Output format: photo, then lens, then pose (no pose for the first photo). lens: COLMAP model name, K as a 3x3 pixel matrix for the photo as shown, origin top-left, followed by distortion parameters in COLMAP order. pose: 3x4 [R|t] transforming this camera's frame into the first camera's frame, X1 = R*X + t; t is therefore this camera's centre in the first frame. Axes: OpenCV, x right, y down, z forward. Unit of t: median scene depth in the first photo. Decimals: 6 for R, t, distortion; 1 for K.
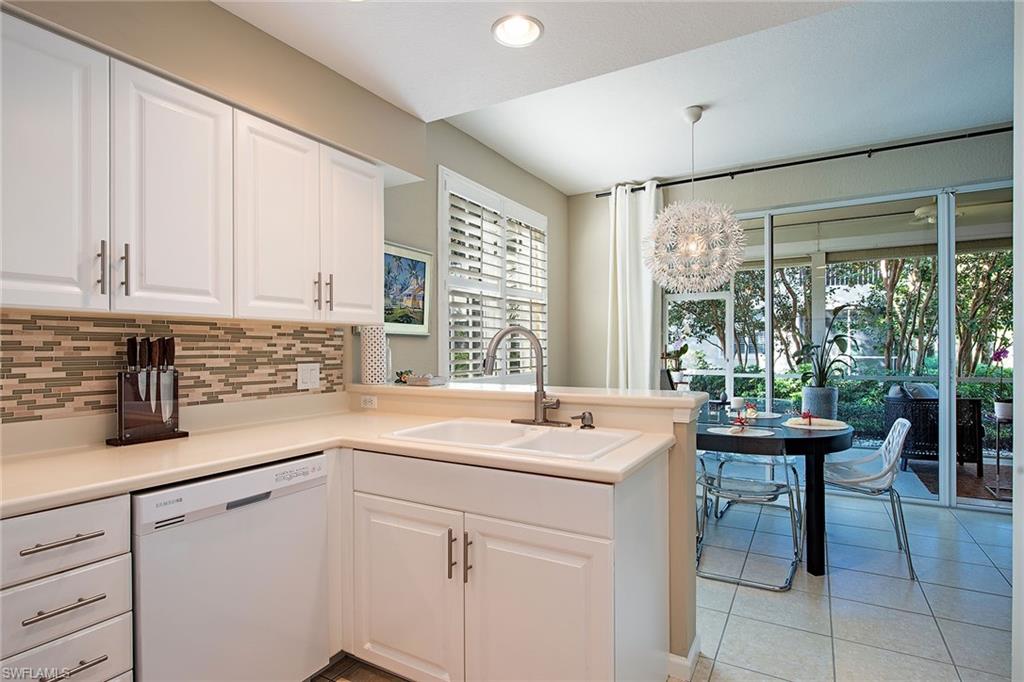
lens RADIAL K [[524.8, 0, 514.7], [0, 524.8, 343.1], [0, 0, 1]] dist [-0.020034, -0.000454]
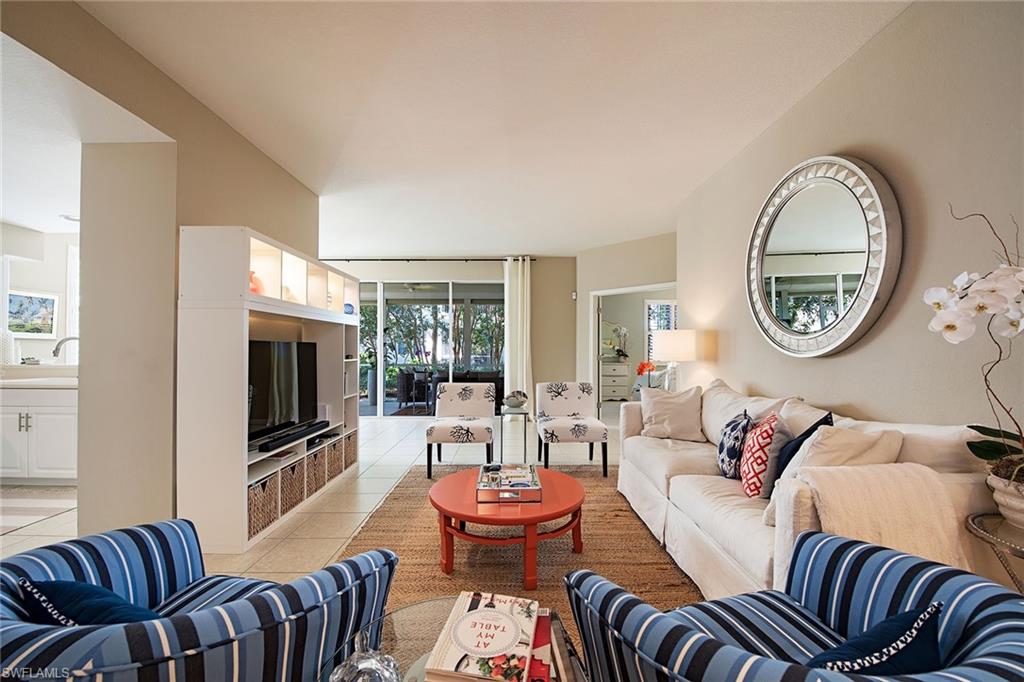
lens RADIAL K [[403.5, 0, 503.4], [0, 403.5, 346.7], [0, 0, 1]] dist [-0.009792, -0.001127]
pose [[0.870065, 0.014066, 0.492736, 0.808581], [-0.011968, 0.999901, -0.007412, 0.004345], [-0.492791, 0.000552, 0.870148, -1.557486]]
